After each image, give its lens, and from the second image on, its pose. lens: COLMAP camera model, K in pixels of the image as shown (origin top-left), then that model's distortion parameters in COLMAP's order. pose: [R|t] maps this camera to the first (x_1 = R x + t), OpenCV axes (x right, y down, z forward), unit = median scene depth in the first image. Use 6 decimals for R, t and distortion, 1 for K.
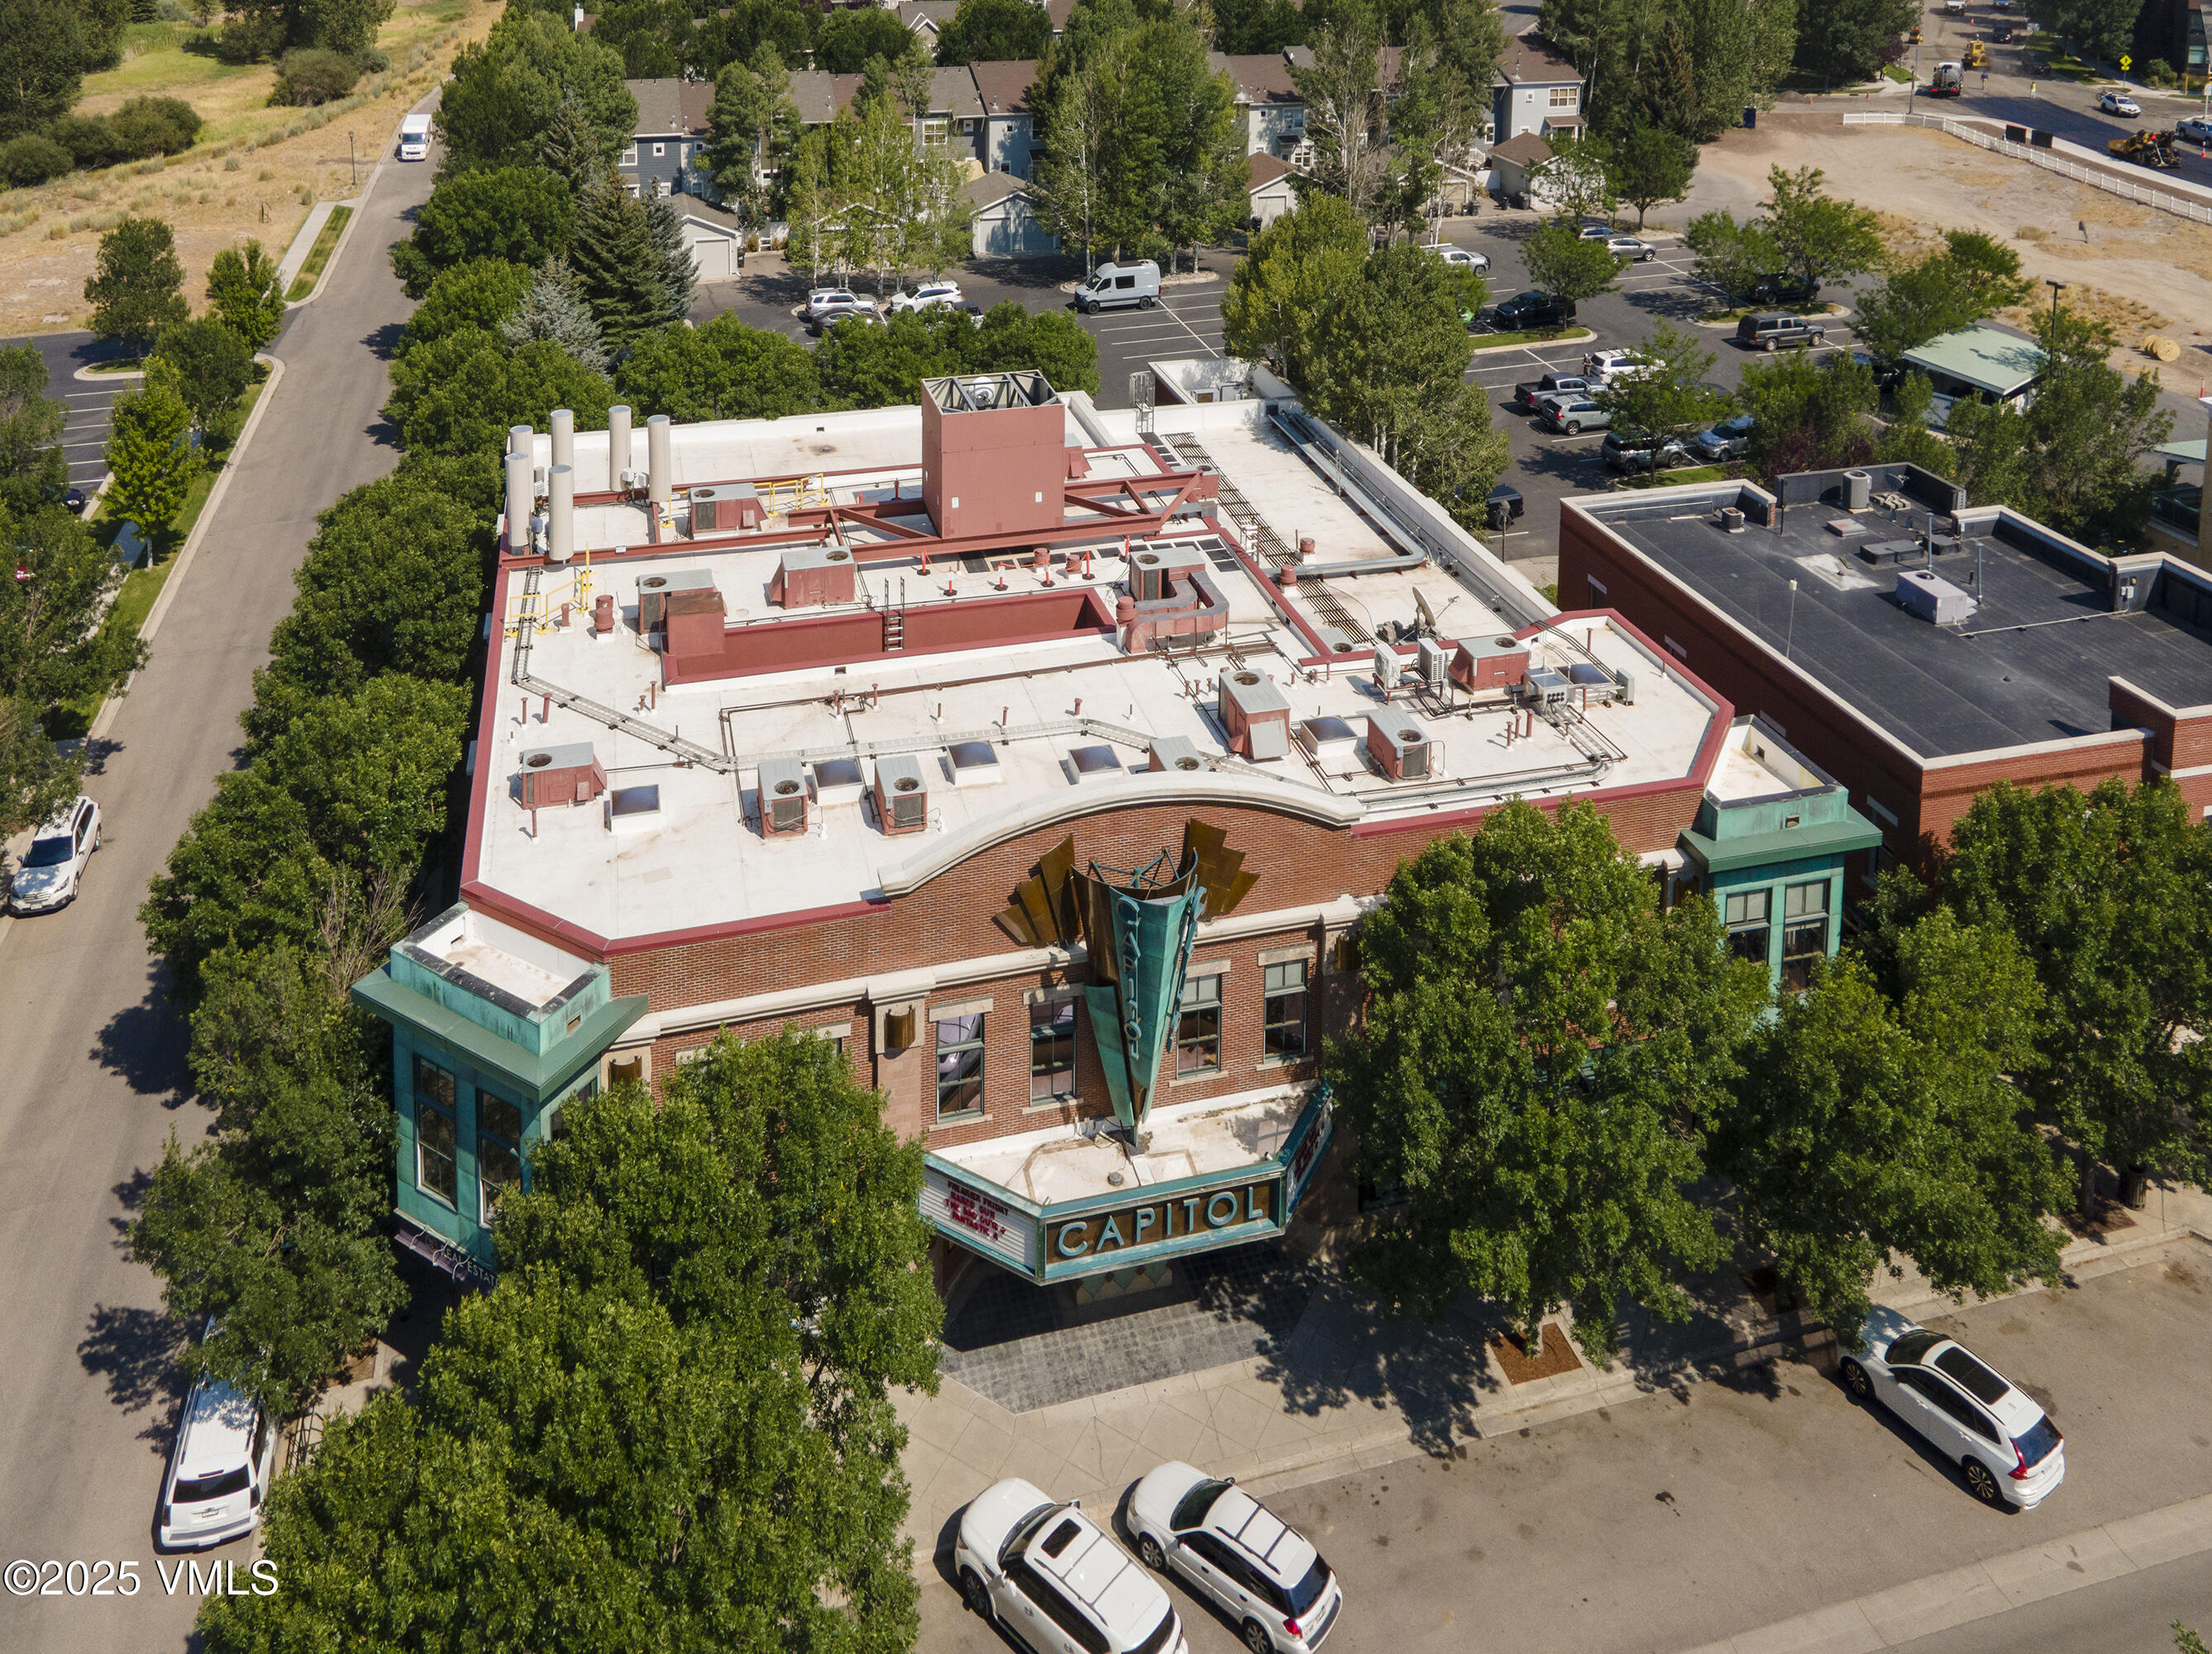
lens RADIAL K [[1771.5, 0, 1109.5], [0, 1771.5, 666.2], [0, 0, 1]] dist [0.056661, 0.010602]
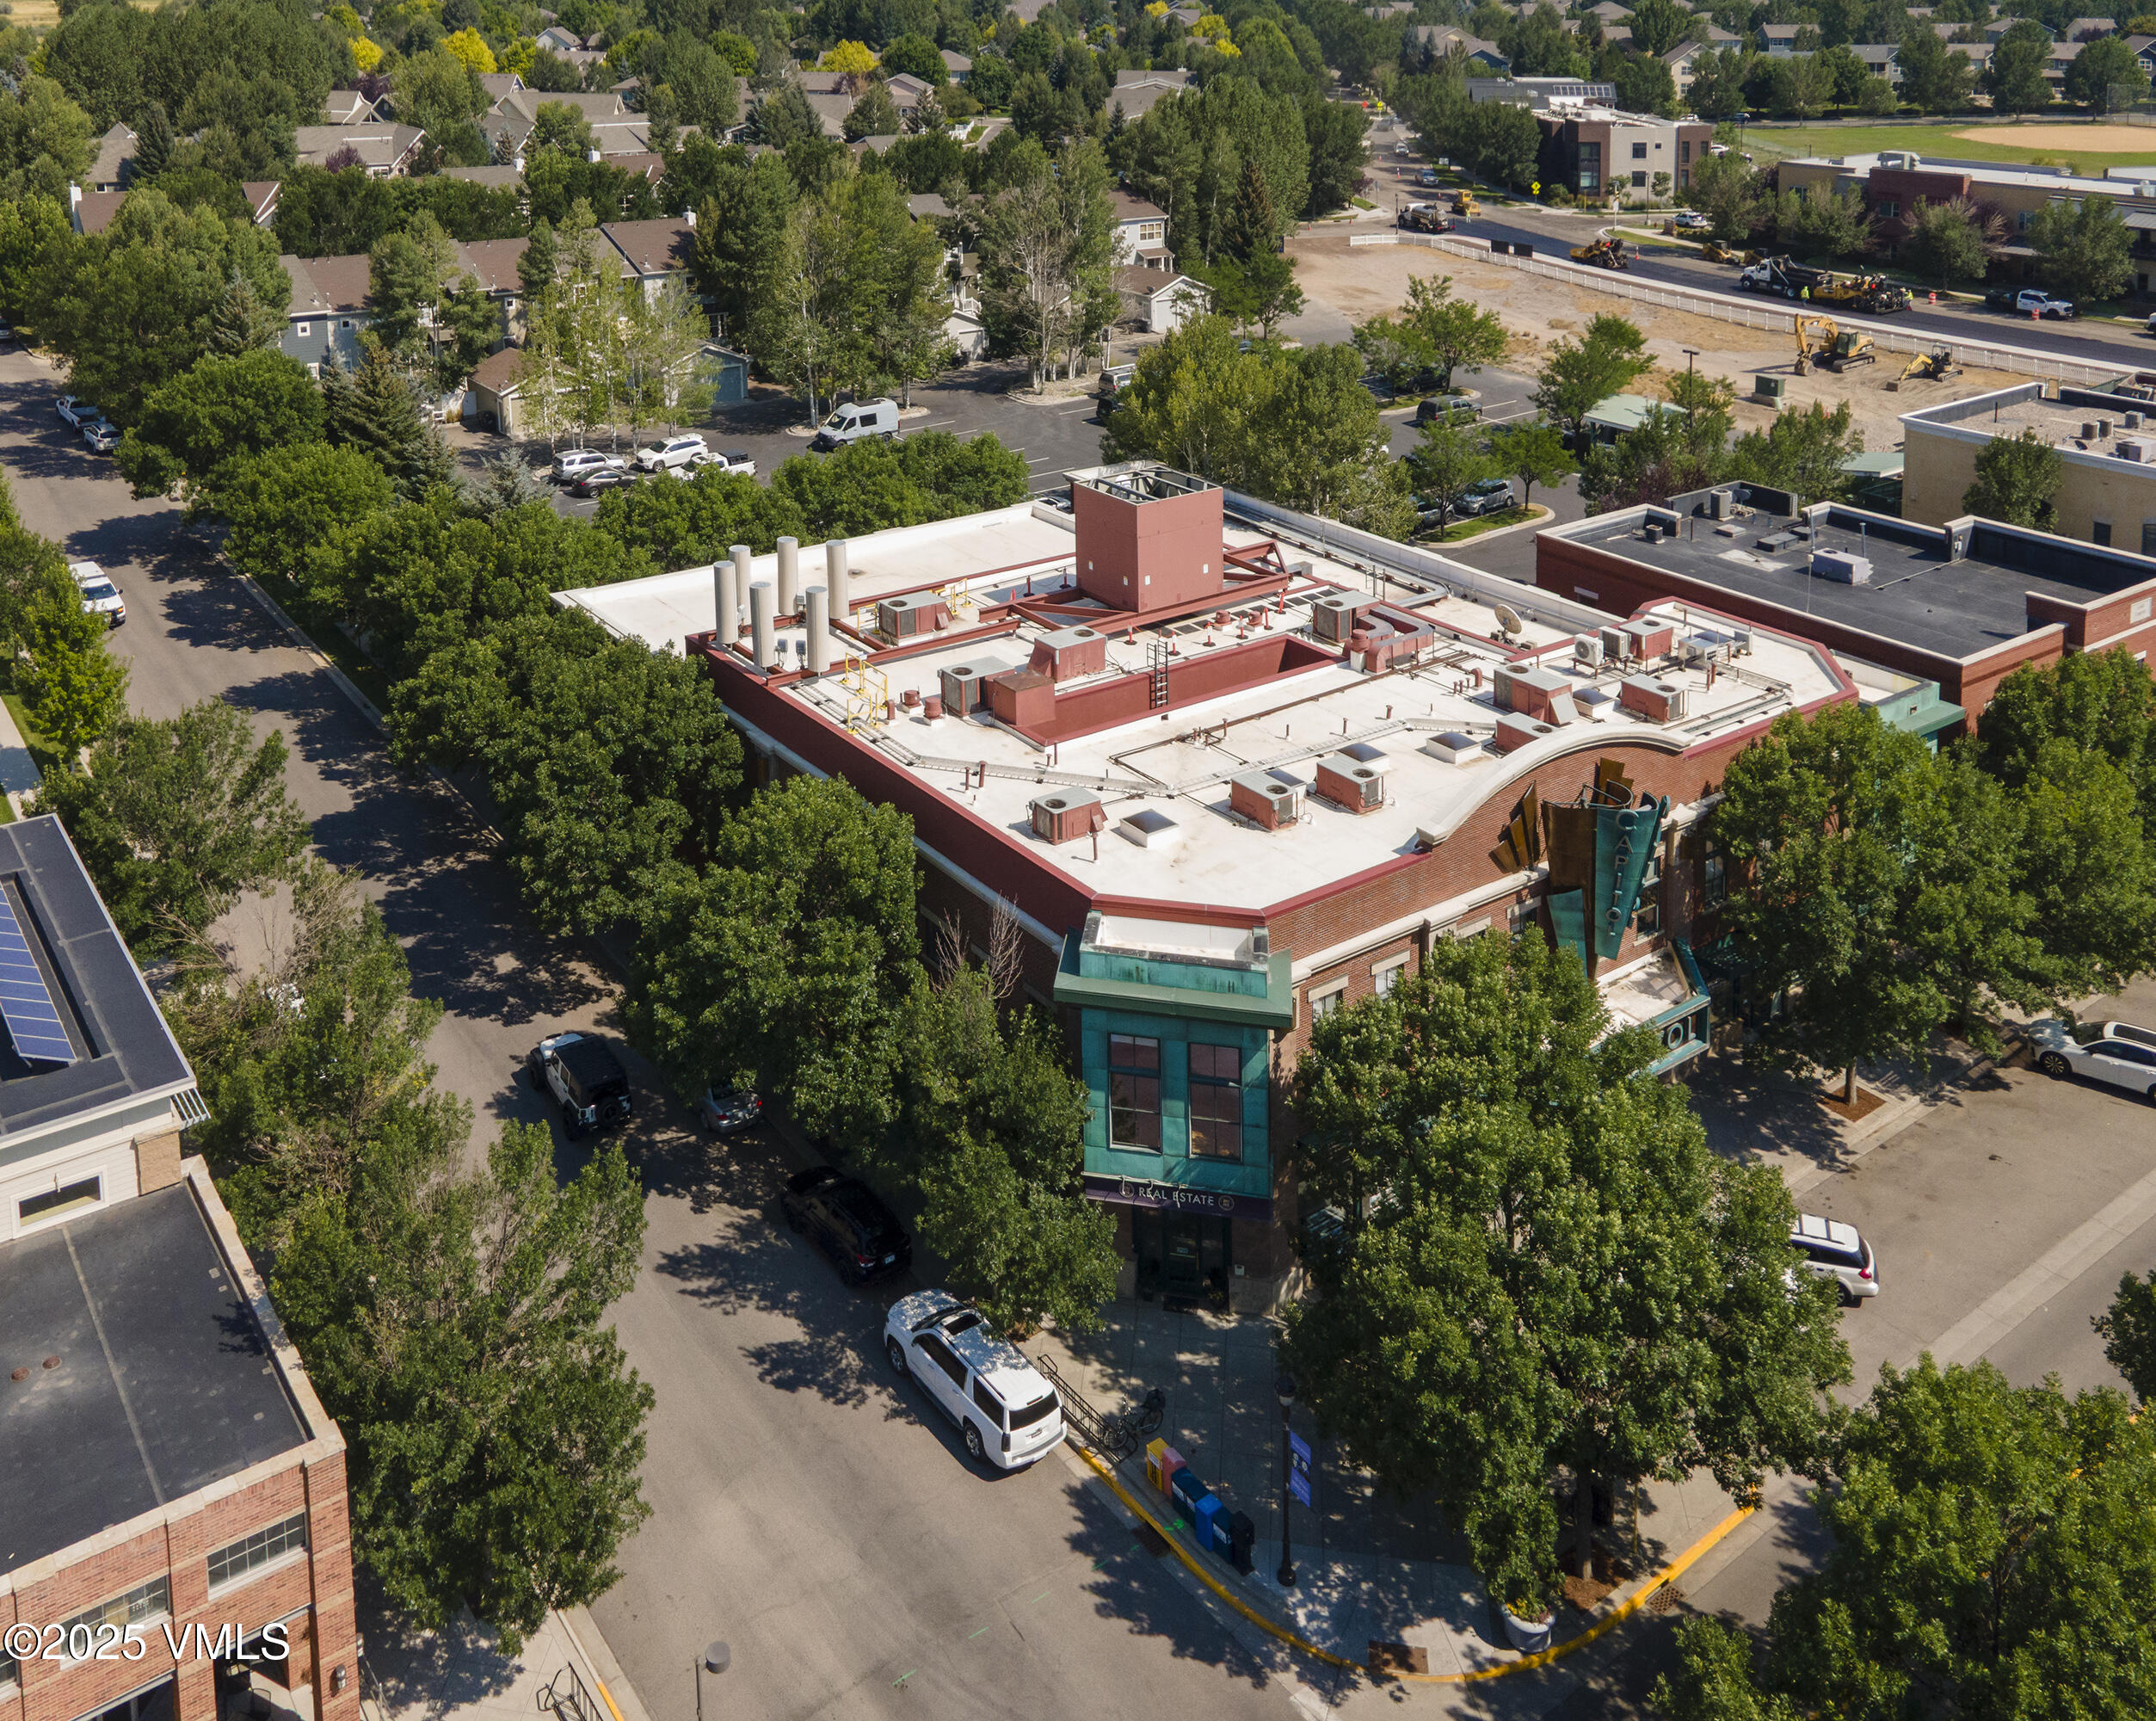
lens RADIAL K [[1710.3, 0, 1078.0], [0, 1710.3, 860.5], [0, 0, 1]] dist [0.045416, -0.002171]
pose [[0.940657, -0.160372, 0.299075, -0.469691], [0.151038, 0.987039, 0.054229, 0.021587], [-0.303896, -0.005839, 0.952687, -0.067672]]
